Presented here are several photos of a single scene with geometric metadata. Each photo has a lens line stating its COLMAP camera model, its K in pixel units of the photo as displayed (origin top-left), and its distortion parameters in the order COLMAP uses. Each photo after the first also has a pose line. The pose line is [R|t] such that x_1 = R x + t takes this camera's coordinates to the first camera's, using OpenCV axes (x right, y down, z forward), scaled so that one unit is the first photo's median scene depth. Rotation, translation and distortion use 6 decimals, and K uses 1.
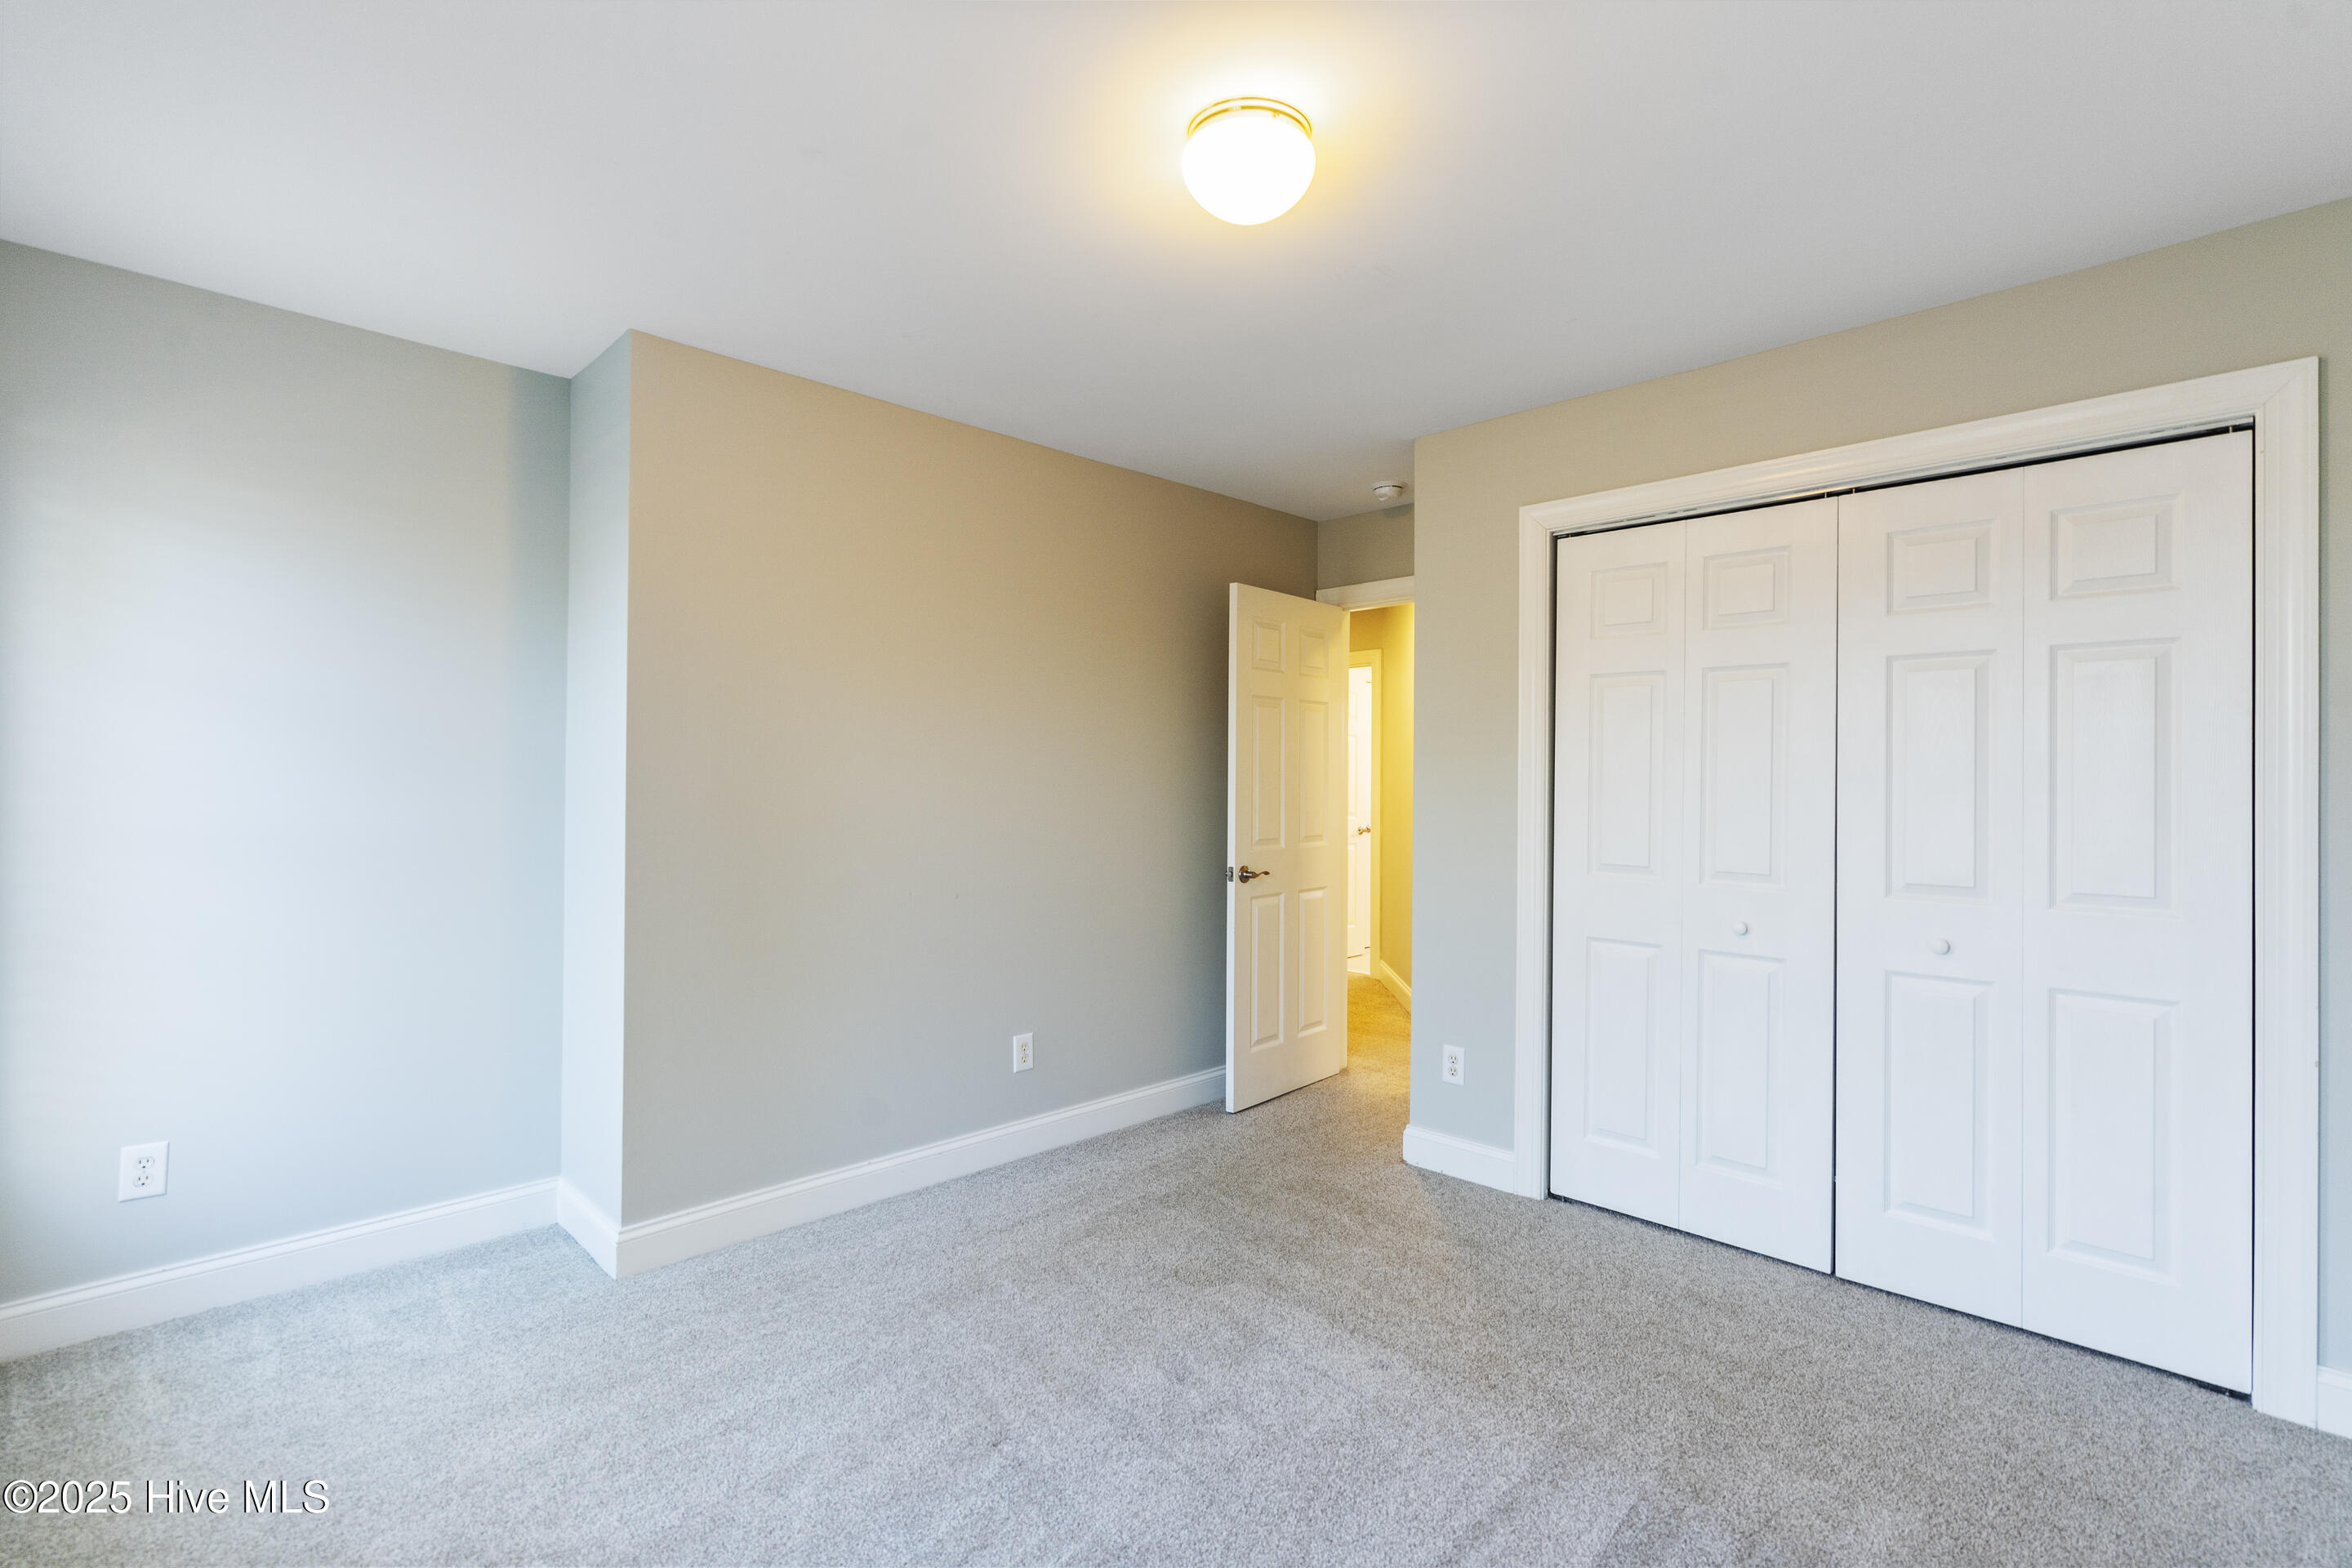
lens RADIAL K [[1072.7, 0, 1189.9], [0, 1072.7, 758.9], [0, 0, 1]] dist [-0.001300, -0.000186]
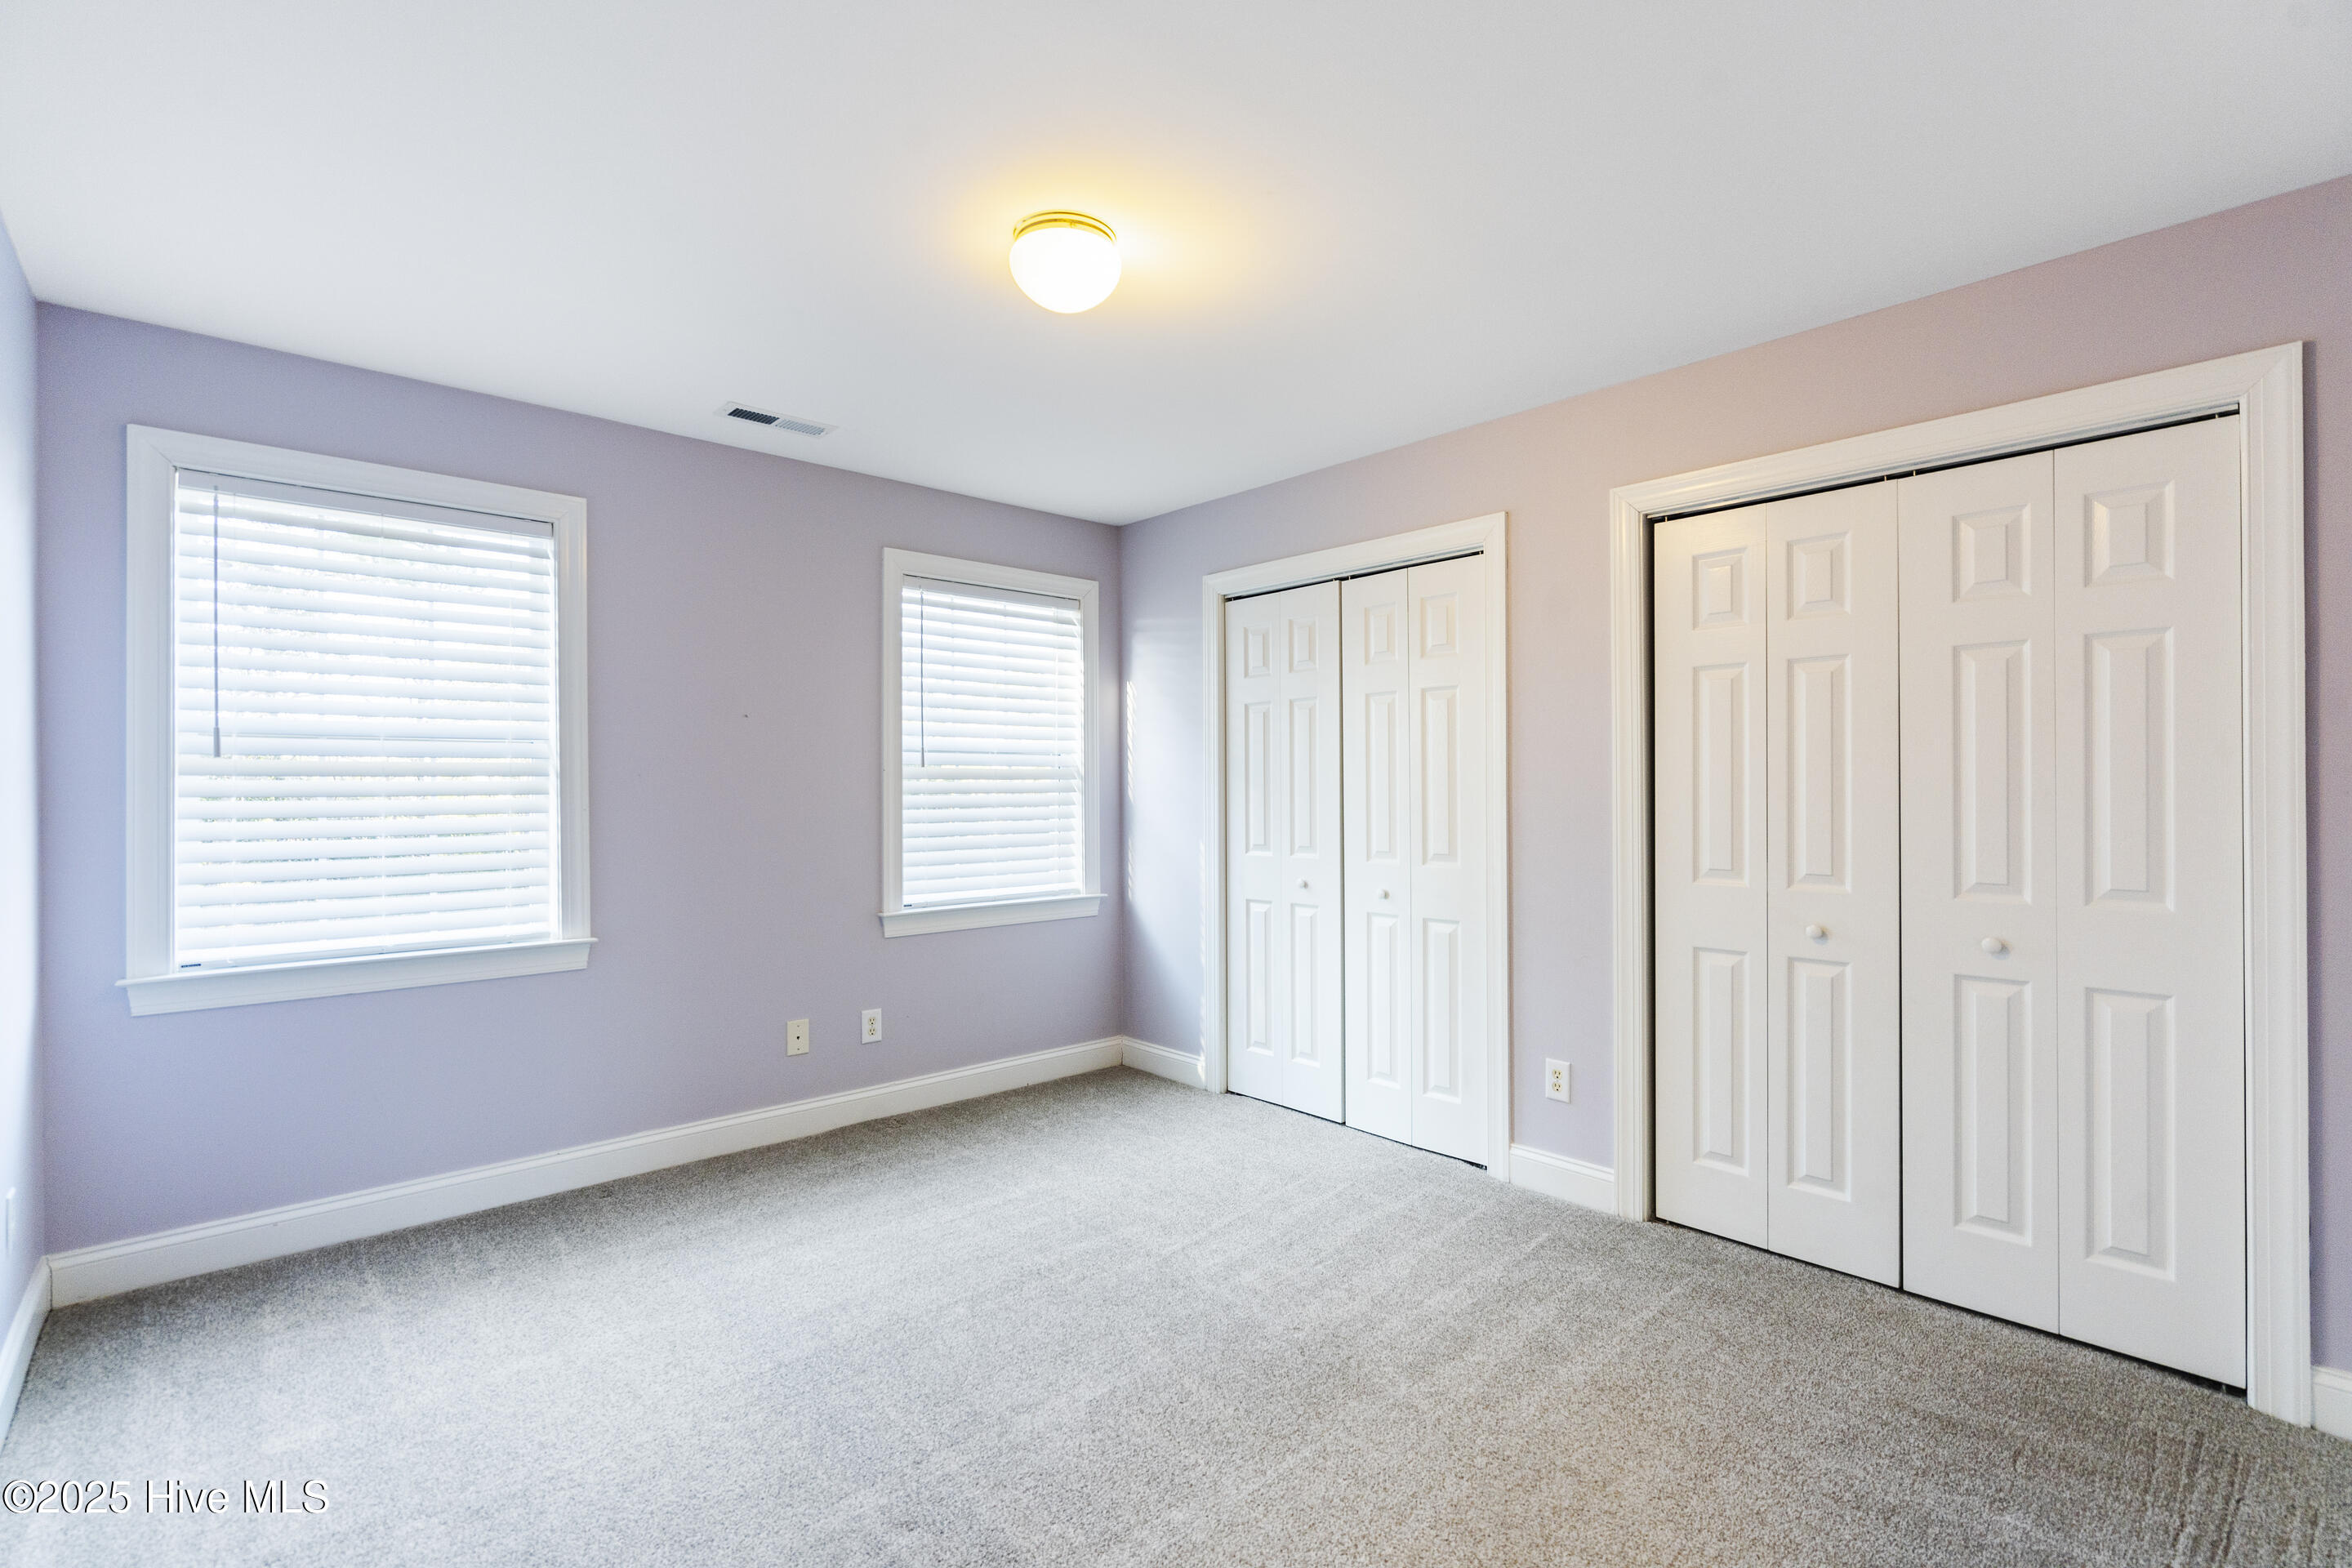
lens RADIAL K [[1086.9, 0, 1176.0], [0, 1086.9, 784.0], [0, 0, 1]] dist [0.004278, 0.000947]
pose [[0.998602, -0.009791, -0.051935, 0.117928], [0.010878, 0.999727, 0.020688, -0.001769], [0.051719, -0.021224, 0.998436, -0.117083]]
